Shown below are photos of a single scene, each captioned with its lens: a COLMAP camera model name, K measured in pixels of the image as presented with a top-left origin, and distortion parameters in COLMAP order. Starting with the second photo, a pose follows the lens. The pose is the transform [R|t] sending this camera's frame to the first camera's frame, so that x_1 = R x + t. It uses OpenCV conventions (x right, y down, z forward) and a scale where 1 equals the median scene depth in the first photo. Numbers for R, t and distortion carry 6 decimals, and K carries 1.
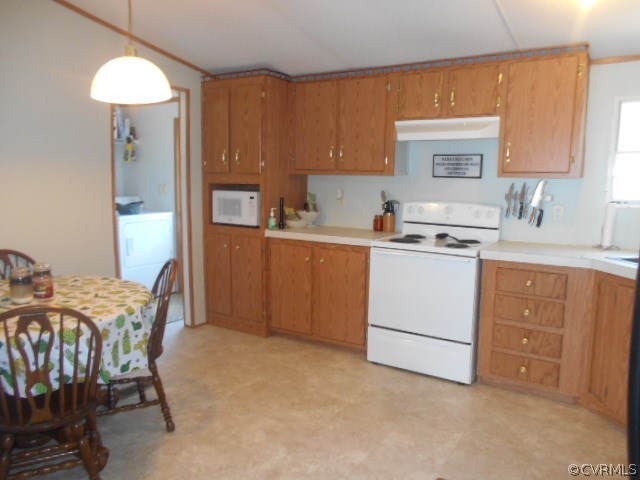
lens RADIAL K [[493.1, 0, 320.1], [0, 493.1, 238.8], [0, 0, 1]] dist [0.009093, -0.001424]
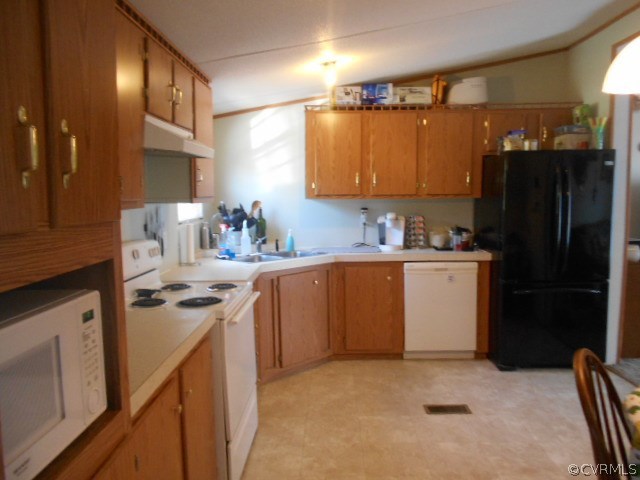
lens RADIAL K [[493.1, 0, 320.4], [0, 493.1, 239.7], [0, 0, 1]] dist [0.009093, -0.001424]
pose [[-0.516155, -0.077532, 0.852979, -0.679031], [0.125927, 0.978202, 0.165115, -0.242829], [-0.847187, 0.192638, -0.495141, 1.646100]]
